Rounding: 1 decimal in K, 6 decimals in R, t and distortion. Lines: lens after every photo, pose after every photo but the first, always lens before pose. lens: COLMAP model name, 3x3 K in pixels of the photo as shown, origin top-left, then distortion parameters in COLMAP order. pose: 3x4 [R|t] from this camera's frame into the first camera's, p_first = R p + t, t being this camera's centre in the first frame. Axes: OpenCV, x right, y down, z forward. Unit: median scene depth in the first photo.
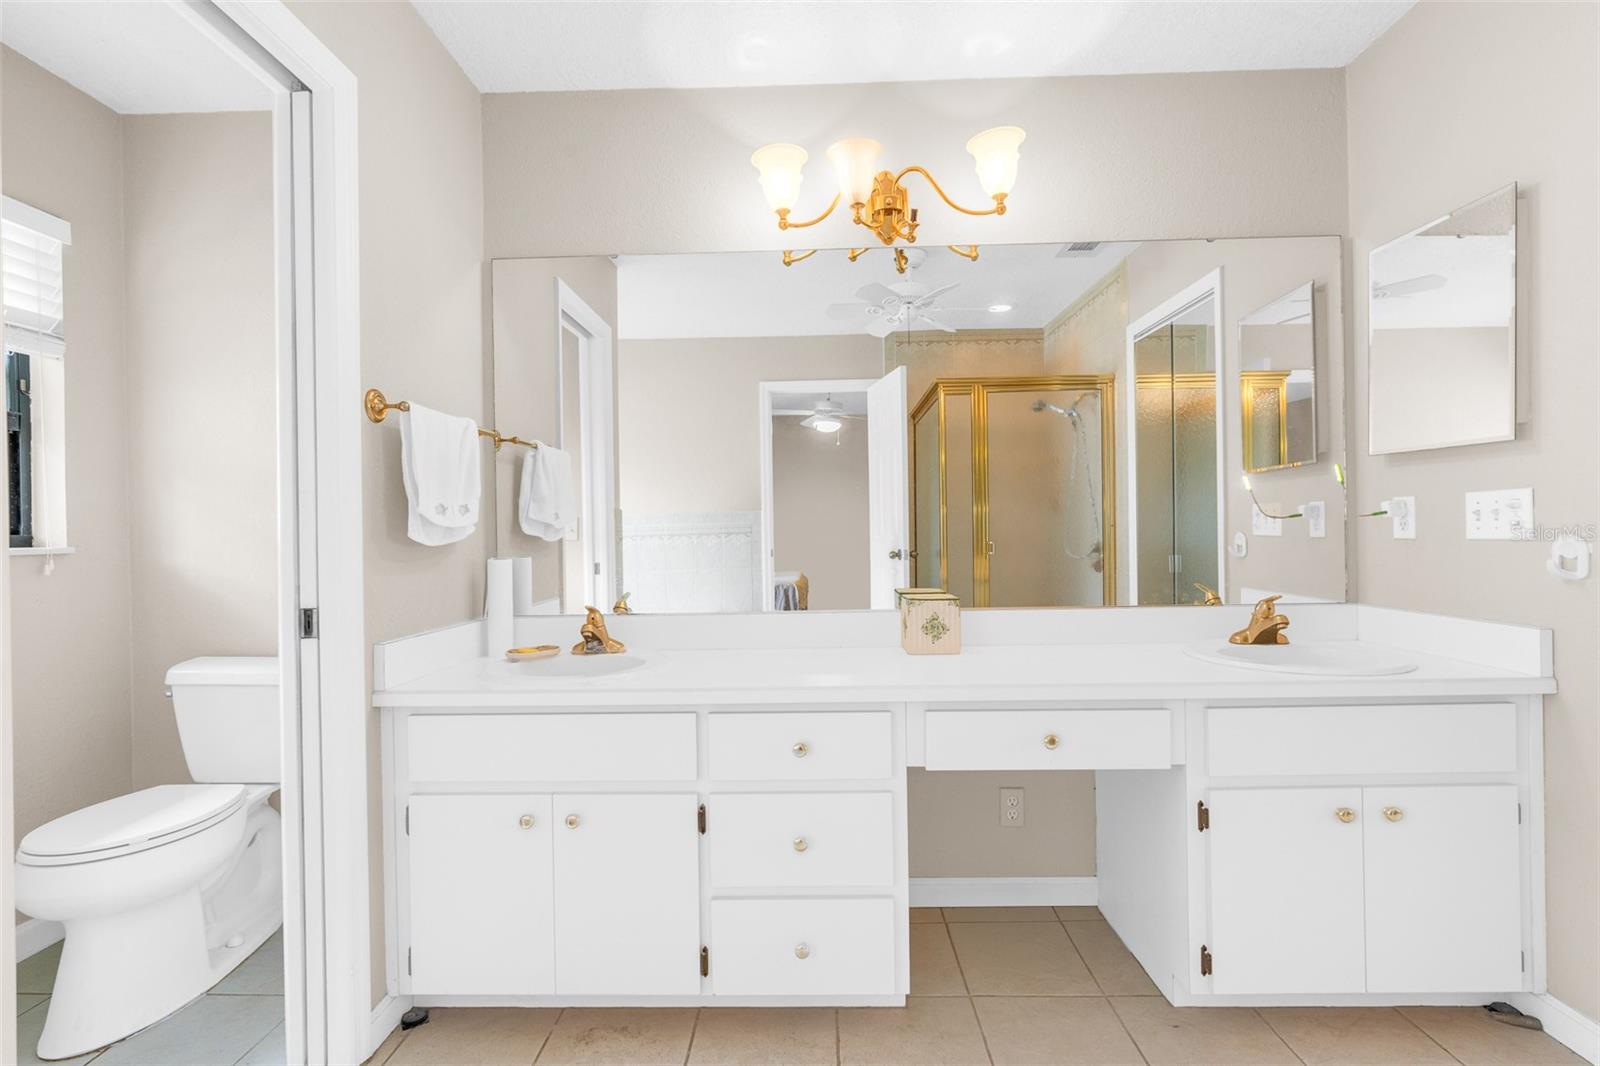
lens RADIAL K [[718.6, 0, 798.5], [0, 718.6, 531.7], [0, 0, 1]] dist [-0.005687, 0.000223]
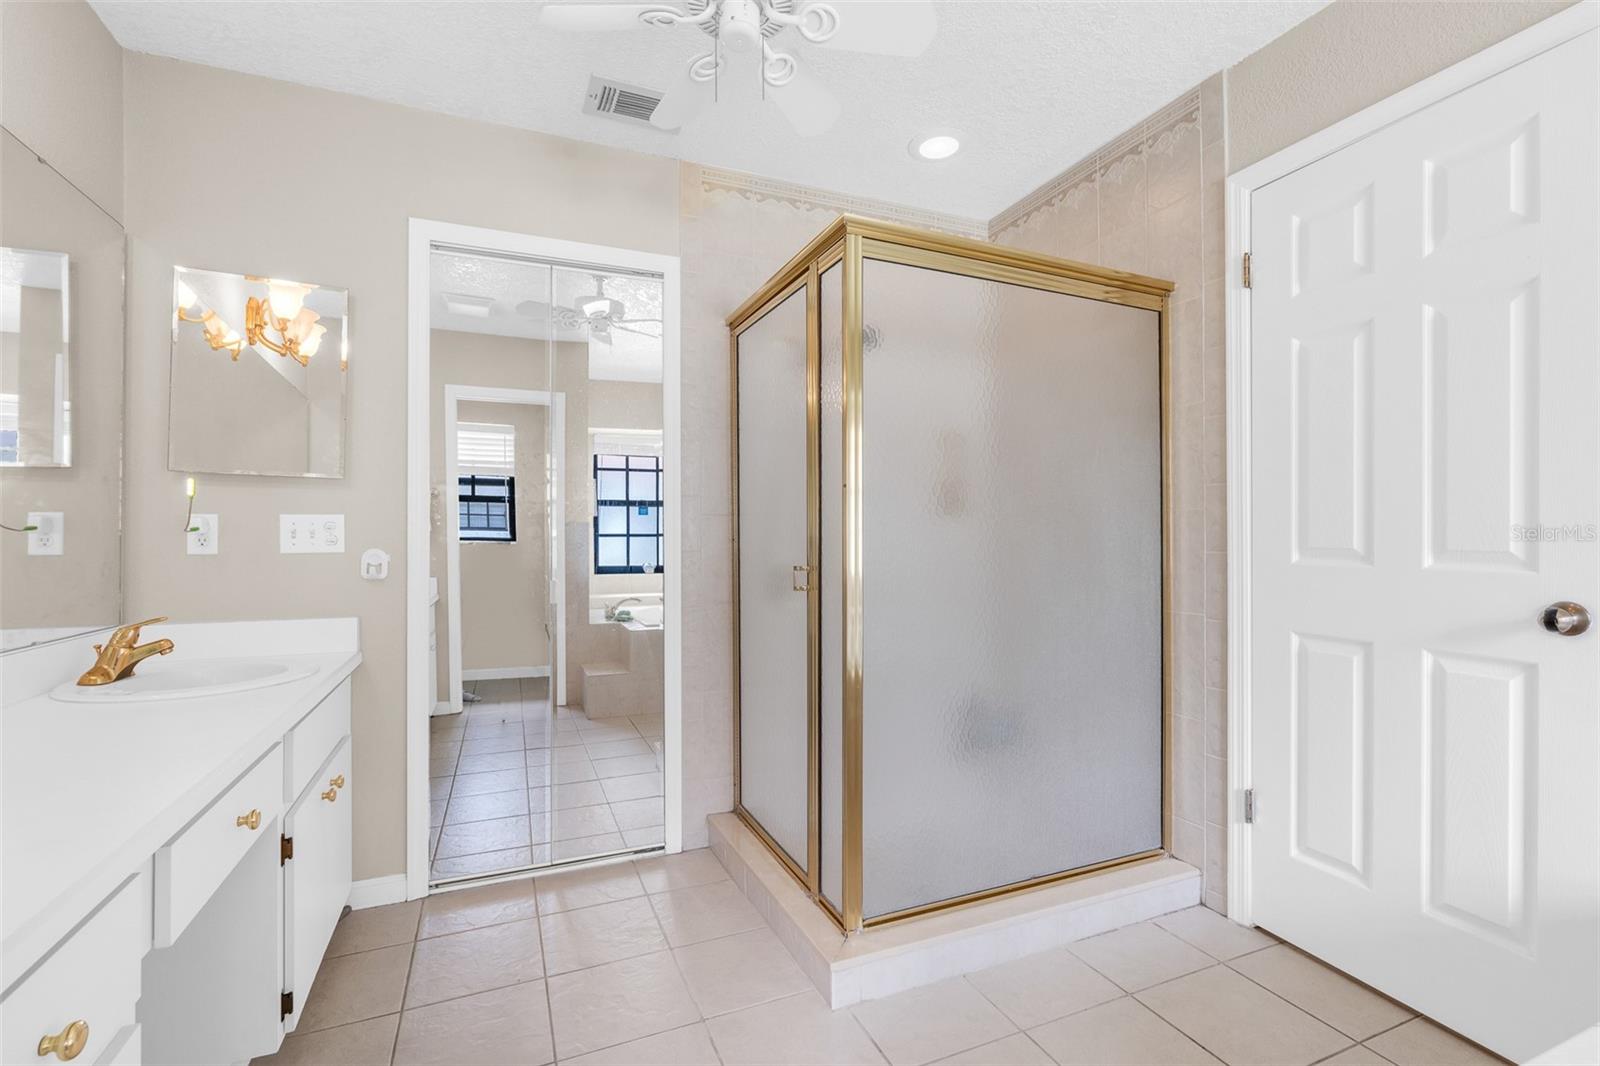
lens RADIAL K [[718.6, 0, 798.5], [0, 718.6, 531.7], [0, 0, 1]] dist [-0.005687, 0.000223]
pose [[-0.410715, 0.022542, 0.911485, -0.435004], [0.006812, 0.999742, -0.021655, 0.004700], [-0.911738, -0.002685, -0.410762, 0.581341]]
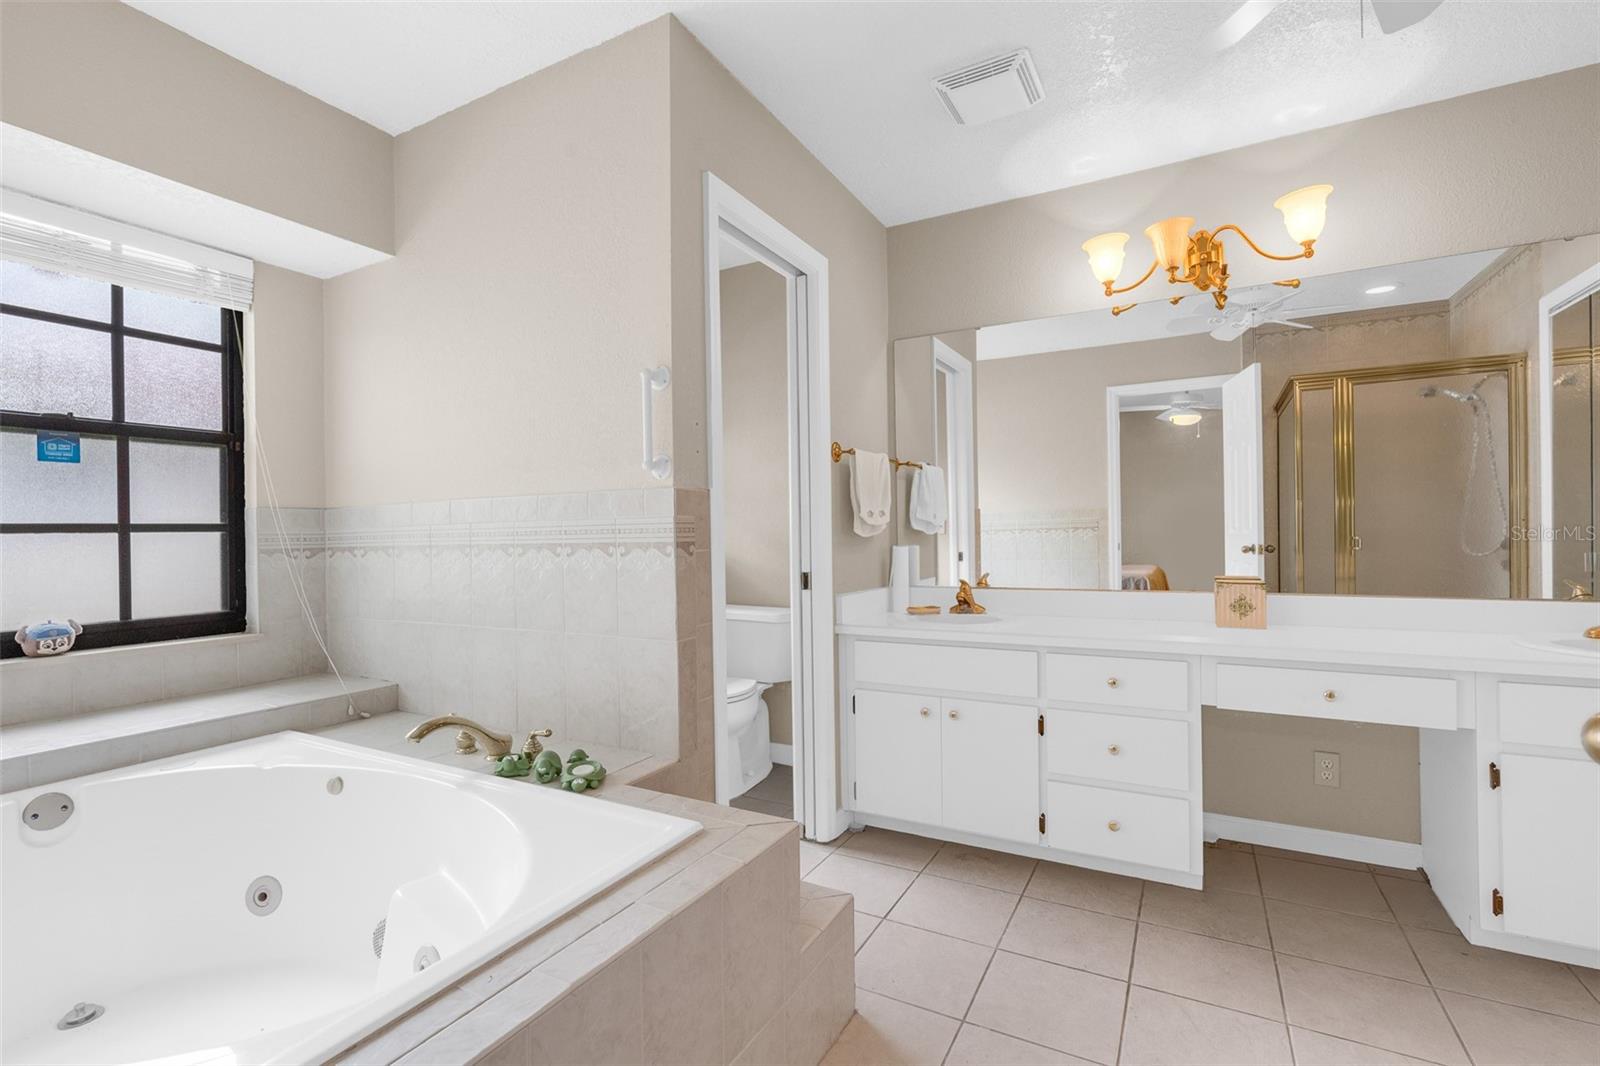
lens RADIAL K [[718.6, 0, 798.5], [0, 718.6, 531.7], [0, 0, 1]] dist [-0.005687, 0.000223]
pose [[0.887319, 0.002309, -0.461150, 0.076200], [0.001587, 0.999966, 0.008059, -0.004157], [0.461153, -0.007882, 0.887286, -0.395895]]
